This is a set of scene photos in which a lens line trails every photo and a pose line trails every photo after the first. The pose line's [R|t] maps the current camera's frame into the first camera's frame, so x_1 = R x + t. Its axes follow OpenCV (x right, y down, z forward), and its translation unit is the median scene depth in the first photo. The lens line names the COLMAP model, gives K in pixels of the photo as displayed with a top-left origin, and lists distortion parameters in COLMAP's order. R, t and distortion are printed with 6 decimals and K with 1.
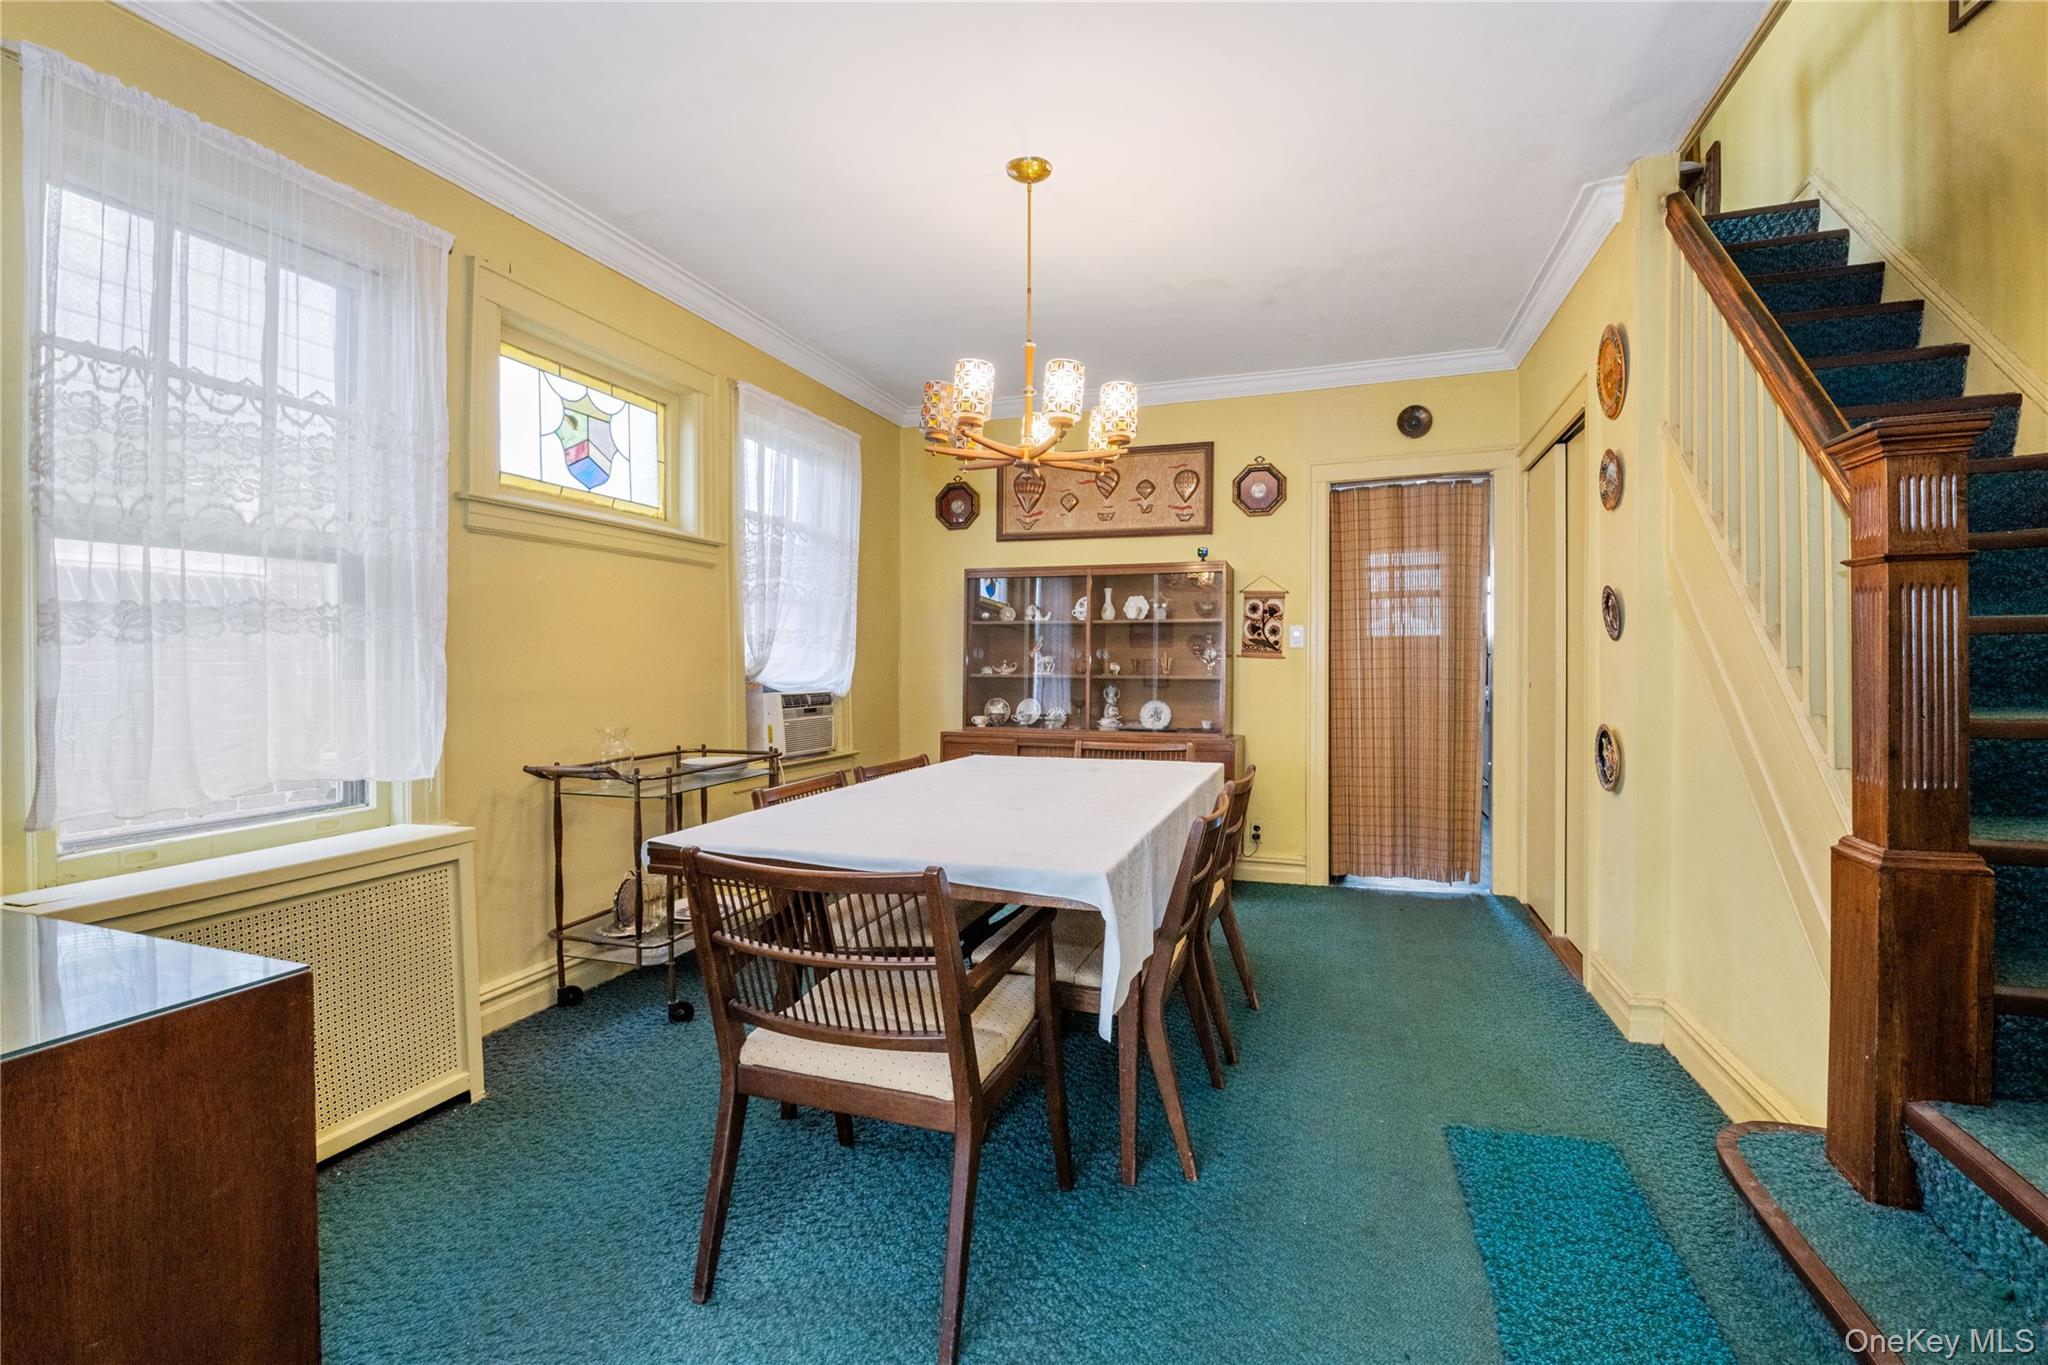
lens RADIAL K [[910.9, 0, 1022.5], [0, 910.9, 671.3], [0, 0, 1]] dist [0.000949, -0.007923]
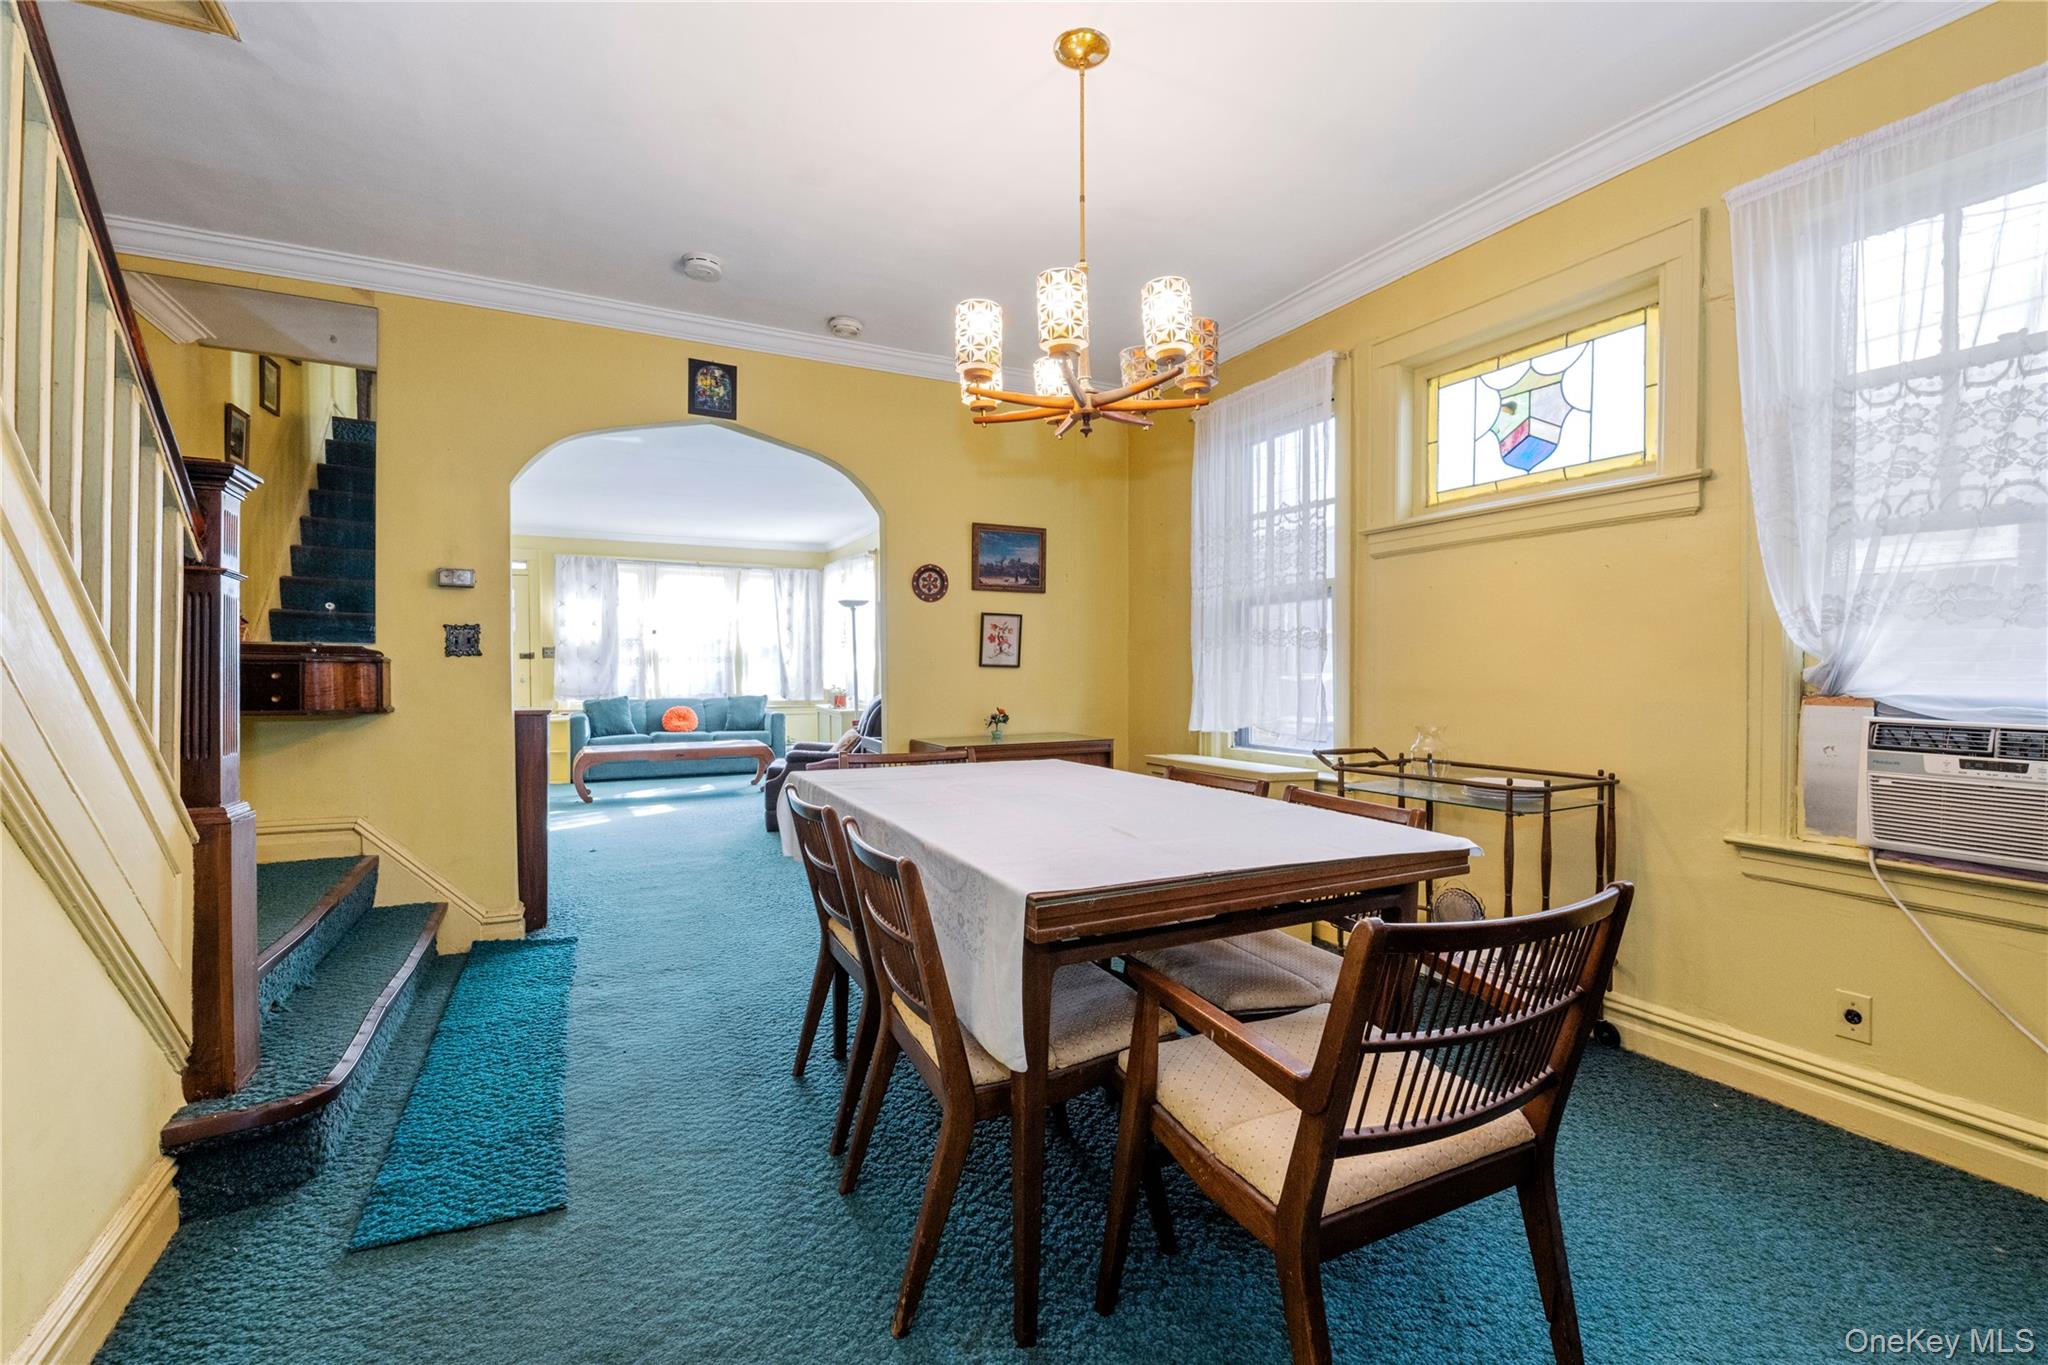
lens RADIAL K [[910.9, 0, 1024.3], [0, 910.9, 681.0], [0, 0, 1]] dist [0.000949, -0.007923]
pose [[-0.686062, -0.007969, -0.727499, 0.265824], [-0.018307, 0.999812, 0.006312, 0.005691], [0.727312, 0.017649, -0.686080, 0.641036]]
